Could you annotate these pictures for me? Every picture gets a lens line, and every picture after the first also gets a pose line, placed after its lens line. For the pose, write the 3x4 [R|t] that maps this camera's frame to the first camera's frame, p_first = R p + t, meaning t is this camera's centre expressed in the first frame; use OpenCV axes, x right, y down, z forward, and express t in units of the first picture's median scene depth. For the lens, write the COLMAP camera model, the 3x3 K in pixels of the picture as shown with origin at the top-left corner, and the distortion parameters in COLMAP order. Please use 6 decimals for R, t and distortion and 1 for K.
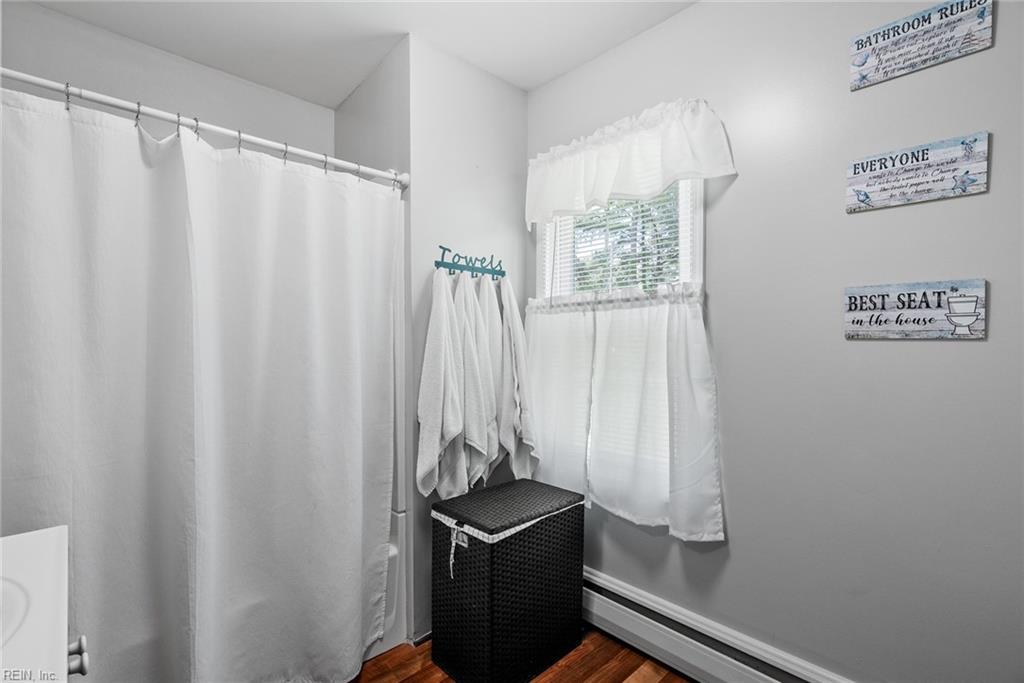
lens RADIAL K [[465.8, 0, 508.9], [0, 465.8, 343.5], [0, 0, 1]] dist [-0.001706, 0.001322]
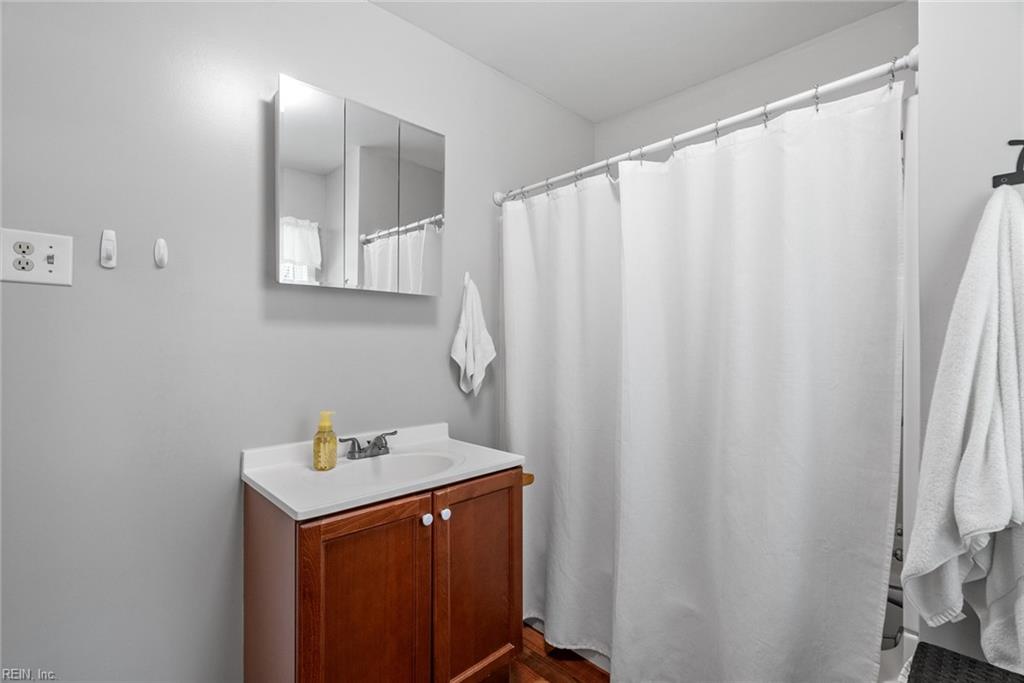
lens RADIAL K [[465.8, 0, 508.9], [0, 465.8, 343.5], [0, 0, 1]] dist [-0.001706, 0.001322]
pose [[0.012772, -0.000438, -0.999918, 0.425232], [0.000882, 1.000000, -0.000427, 0.001965], [0.999918, -0.000876, 0.012773, 0.599824]]
